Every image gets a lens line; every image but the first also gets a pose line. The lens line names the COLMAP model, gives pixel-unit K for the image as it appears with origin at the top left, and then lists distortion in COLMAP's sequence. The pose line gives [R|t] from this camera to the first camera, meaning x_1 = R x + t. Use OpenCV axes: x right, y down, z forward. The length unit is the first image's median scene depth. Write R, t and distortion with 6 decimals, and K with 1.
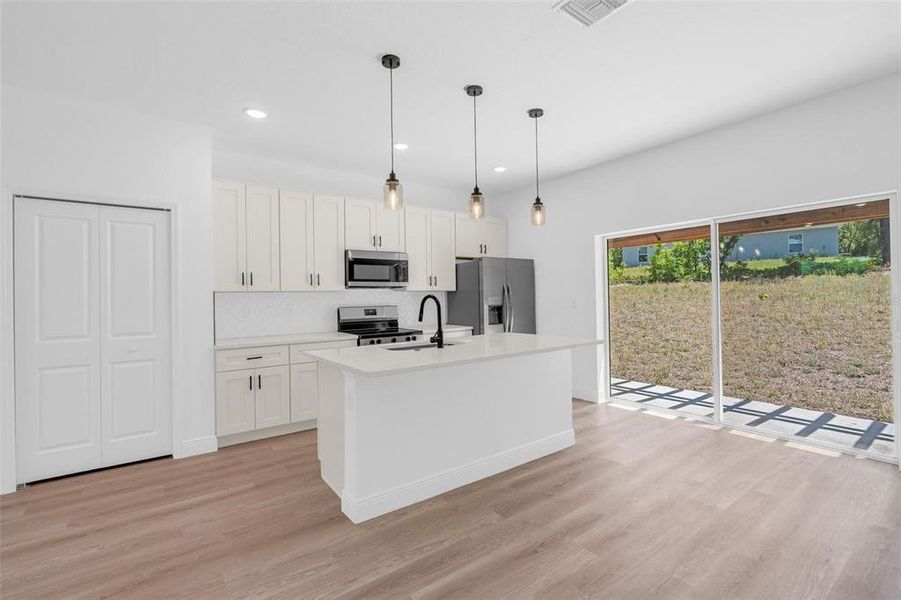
lens RADIAL K [[410.4, 0, 454.1], [0, 410.4, 293.8], [0, 0, 1]] dist [-0.003255, 0.000148]
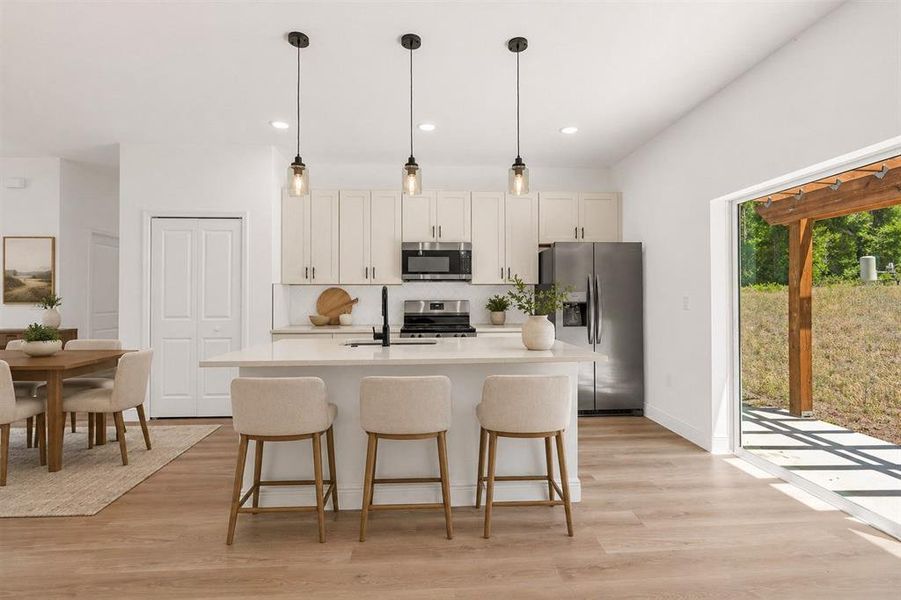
lens RADIAL K [[410.4, 0, 454.1], [0, 410.4, 293.8], [0, 0, 1]] dist [-0.003255, 0.000148]
pose [[0.837882, 0.011636, -0.545727, 0.396456], [-0.006036, 0.999909, 0.012052, 0.004324], [0.545818, -0.006804, 0.837876, 0.238828]]
